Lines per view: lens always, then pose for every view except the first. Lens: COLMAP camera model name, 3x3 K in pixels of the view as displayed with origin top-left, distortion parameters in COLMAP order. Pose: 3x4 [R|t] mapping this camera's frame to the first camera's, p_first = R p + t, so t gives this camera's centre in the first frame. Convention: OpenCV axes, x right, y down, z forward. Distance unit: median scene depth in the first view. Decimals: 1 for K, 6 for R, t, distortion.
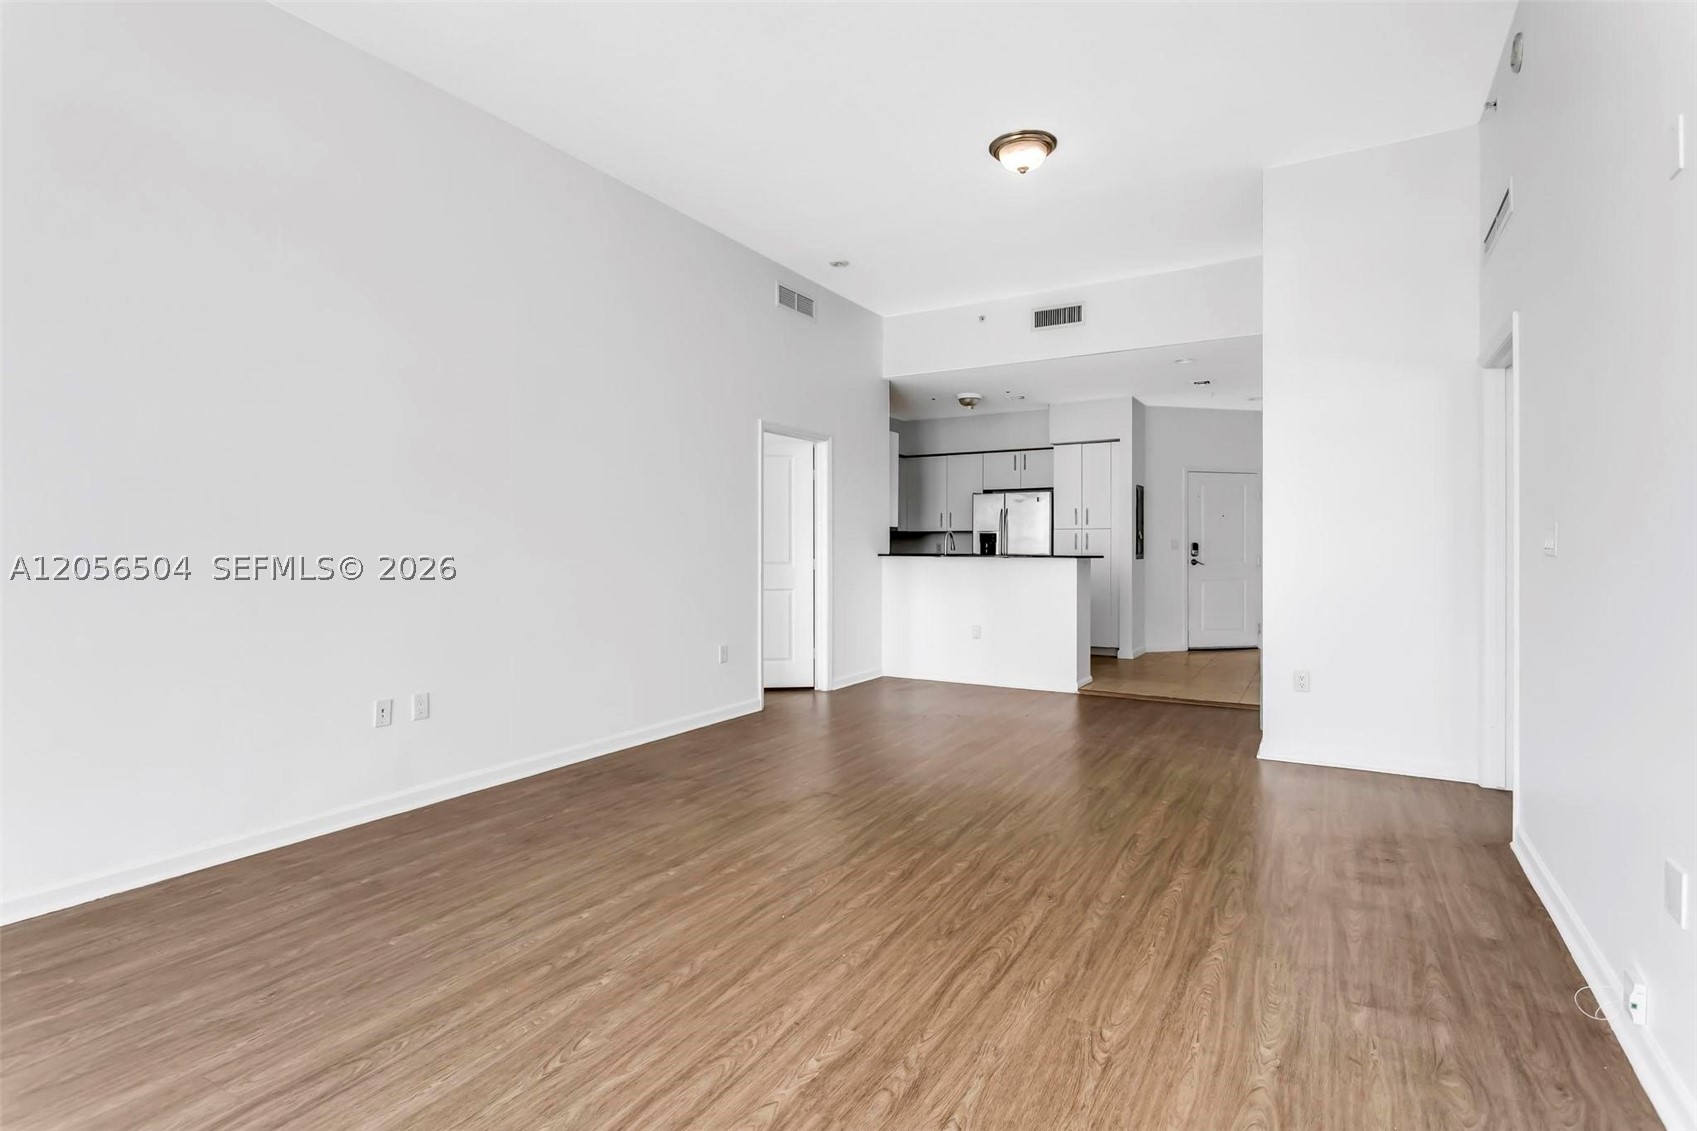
lens RADIAL K [[816.9, 0, 849.5], [0, 816.9, 562.5], [0, 0, 1]] dist [0.005116, -0.006341]
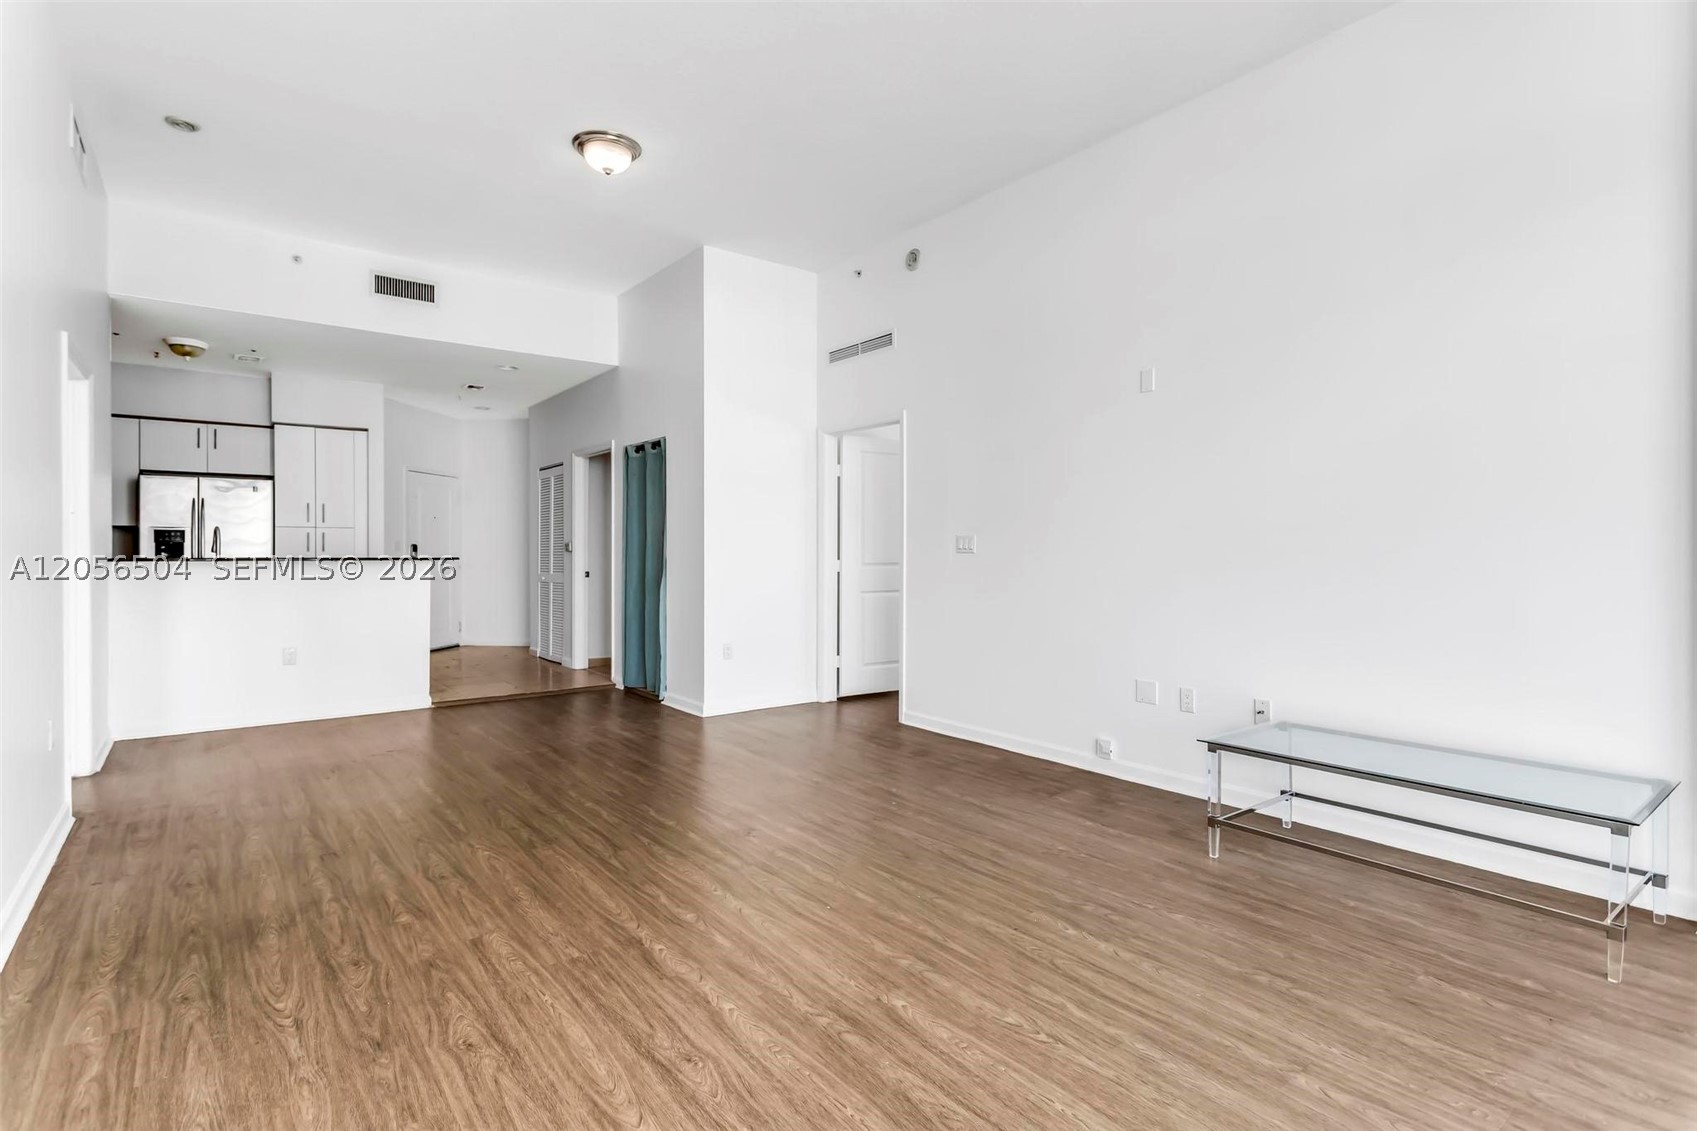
lens RADIAL K [[816.9, 0, 842.6], [0, 816.9, 564.6], [0, 0, 1]] dist [0.005116, -0.006341]
pose [[0.392254, -0.019072, 0.919659, -0.949590], [0.021310, 0.999705, 0.011643, -0.002469], [-0.919610, 0.015031, 0.392544, 0.552594]]
